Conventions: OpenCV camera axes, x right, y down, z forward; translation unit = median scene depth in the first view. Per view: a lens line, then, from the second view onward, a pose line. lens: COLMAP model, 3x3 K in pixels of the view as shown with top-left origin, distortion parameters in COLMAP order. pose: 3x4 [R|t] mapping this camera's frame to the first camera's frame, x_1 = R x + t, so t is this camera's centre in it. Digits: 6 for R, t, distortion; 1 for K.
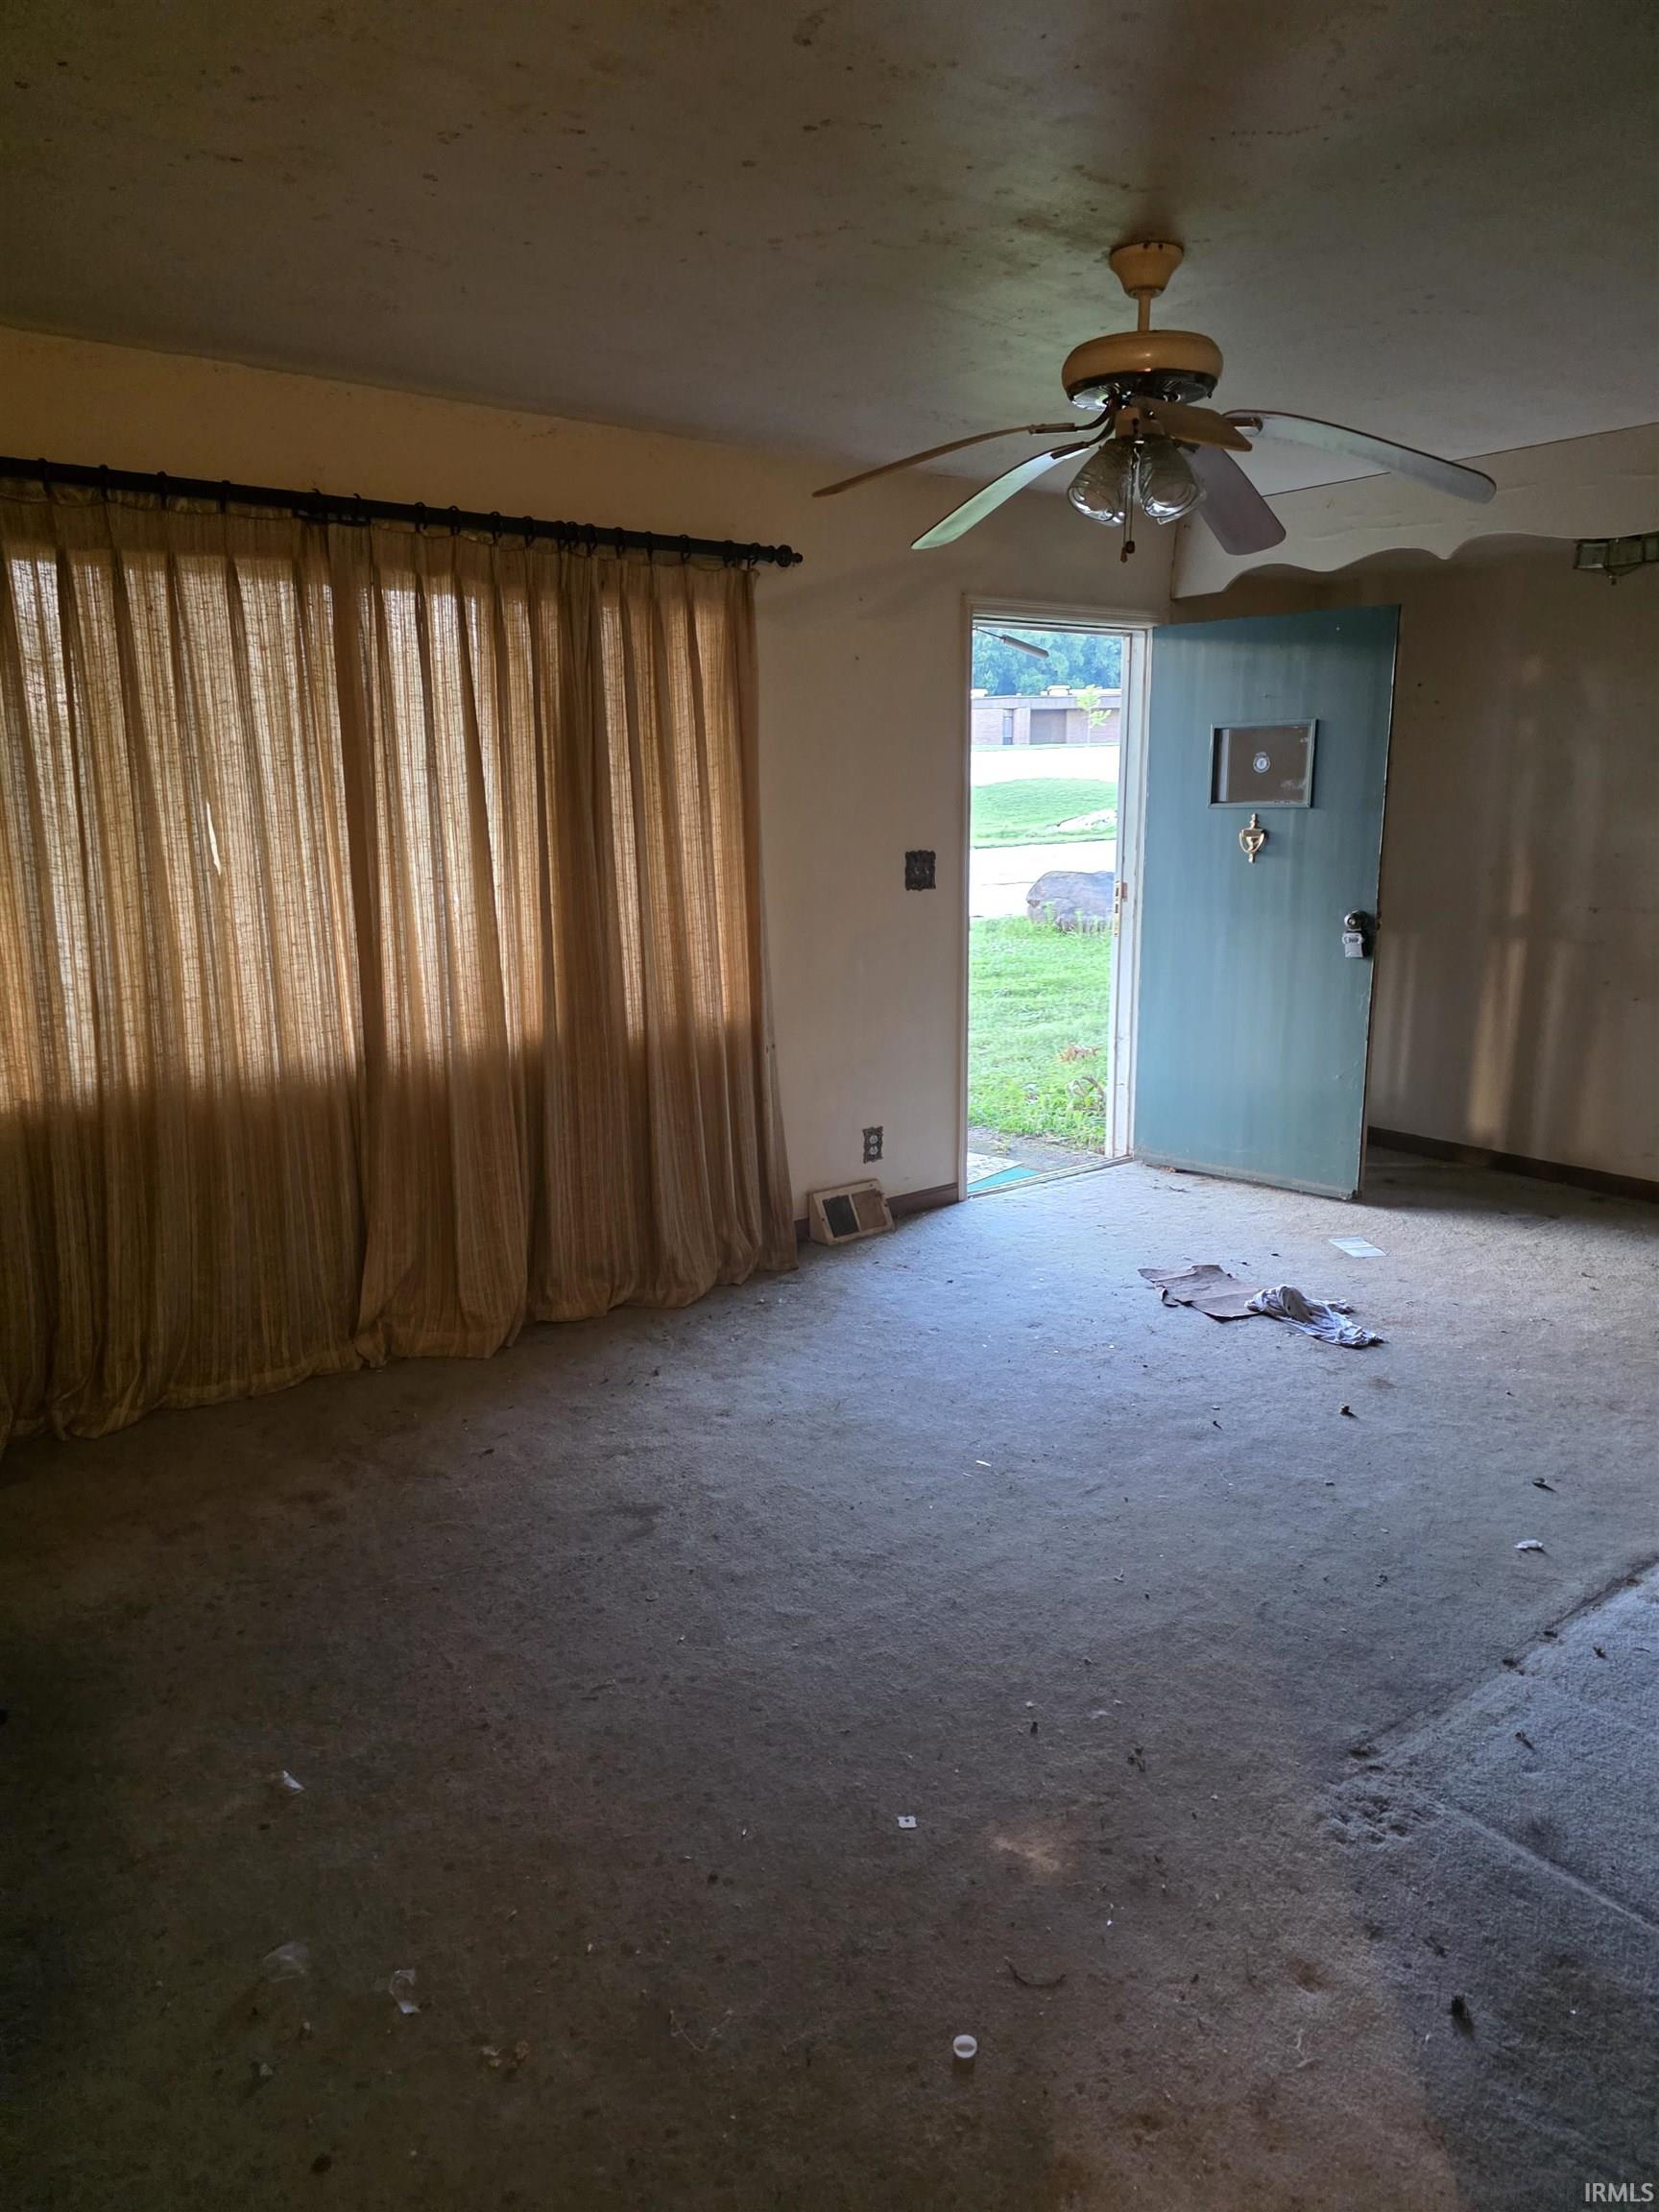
lens RADIAL K [[1485.3, 0, 829.5], [0, 1485.3, 1106.0], [0, 0, 1]] dist [0.001304, 0.000221]
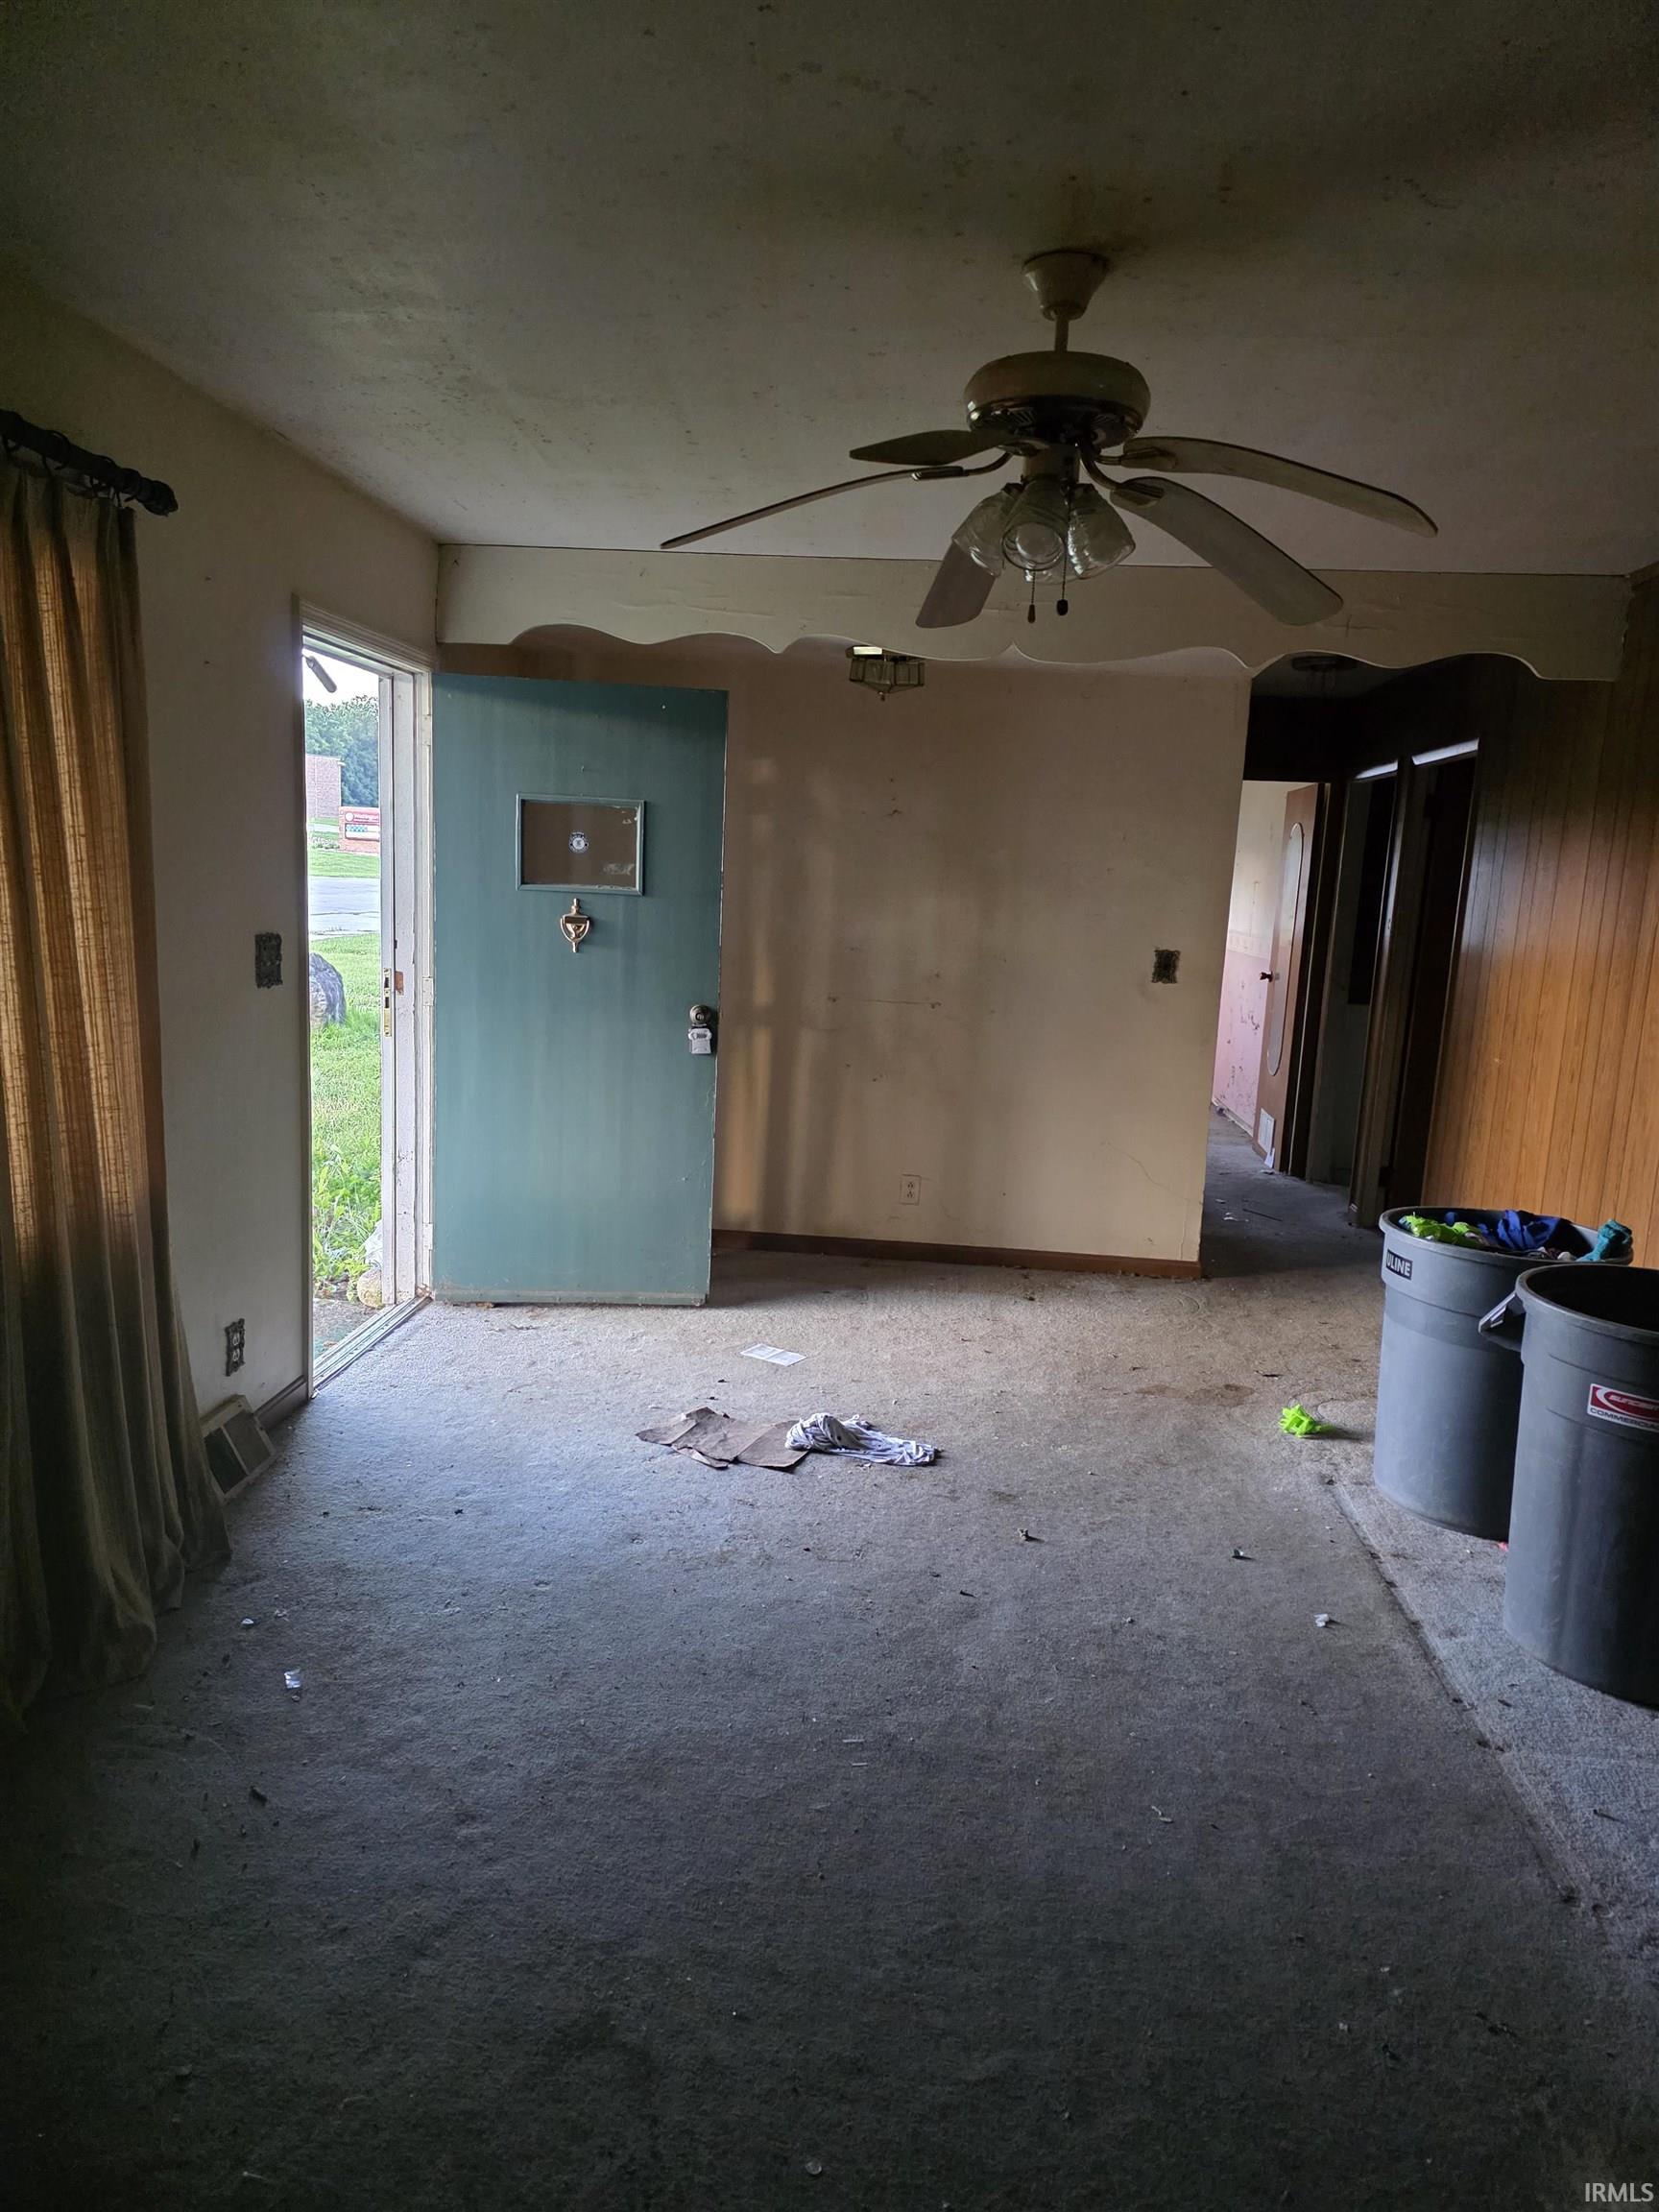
lens RADIAL K [[1456.6, 0, 835.7], [0, 1456.6, 1115.5], [0, 0, 1]] dist [0.070824, -0.104811]
pose [[0.669683, -0.076635, 0.738682, -0.280182], [0.105742, 0.994367, 0.007296, -0.056787], [-0.735080, 0.073224, 0.674015, 0.301757]]
